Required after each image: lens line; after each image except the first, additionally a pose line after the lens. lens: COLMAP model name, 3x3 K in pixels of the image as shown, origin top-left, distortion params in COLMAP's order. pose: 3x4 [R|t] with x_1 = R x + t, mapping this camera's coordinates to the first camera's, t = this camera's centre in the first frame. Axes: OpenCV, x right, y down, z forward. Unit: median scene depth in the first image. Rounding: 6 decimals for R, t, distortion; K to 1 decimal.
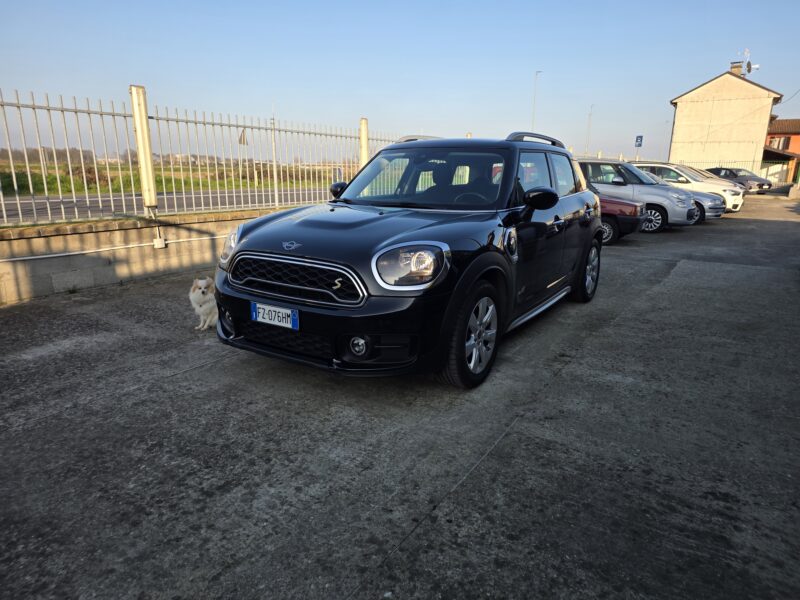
lens RADIAL K [[532.2, 0, 400.0], [0, 532.2, 300.0], [0, 0, 1]] dist [0.049416, -0.024665]
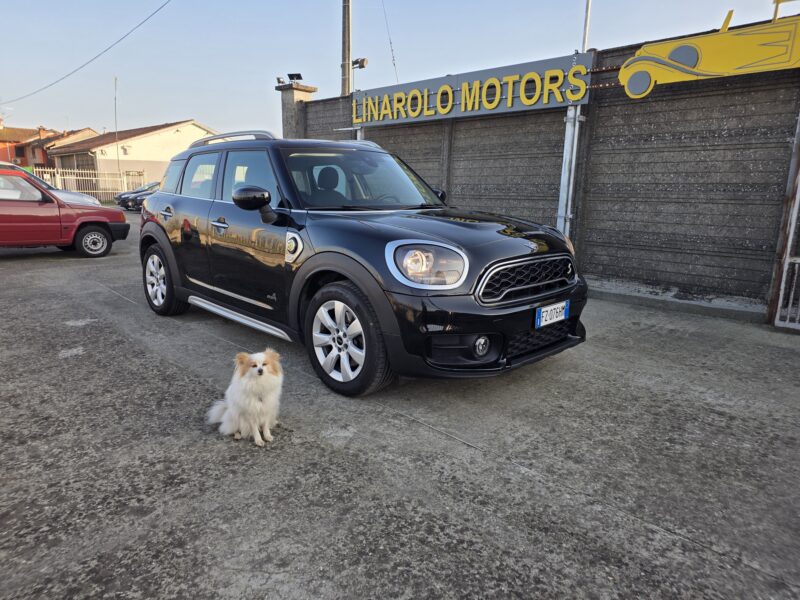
lens RADIAL K [[532.2, 0, 400.0], [0, 532.2, 300.0], [0, 0, 1]] dist [0.049416, -0.024665]
pose [[0.214303, -0.214561, 0.952910, -1.059990], [0.219506, 0.961201, 0.167062, -0.192817], [-0.951783, 0.173367, 0.253086, 0.853024]]
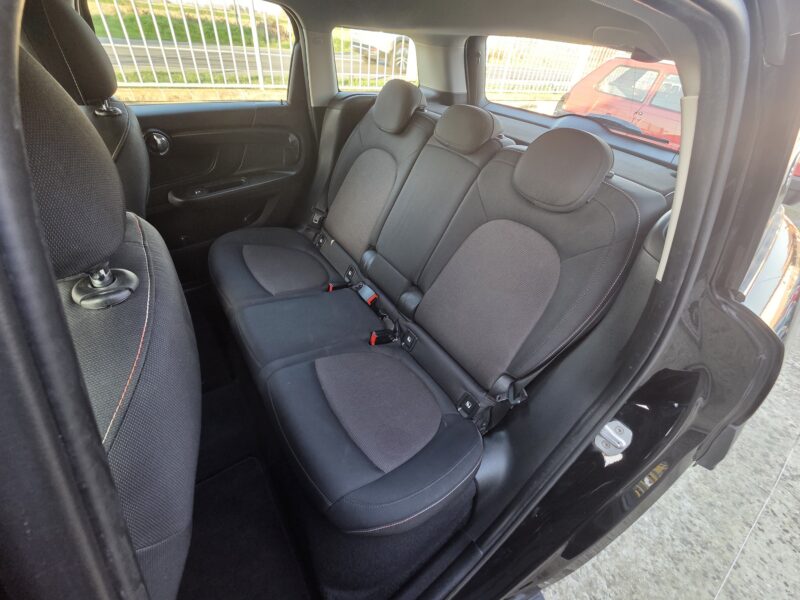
lens RADIAL K [[326.1, 0, 400.0], [0, 326.1, 300.0], [0, 0, 1]] dist [0.000002, 0.000036]
pose [[0.917676, 0.303346, -0.256616, 0.355178], [-0.169554, 0.883068, 0.437541, -0.314283], [0.359336, -0.358011, 0.861804, 1.226148]]
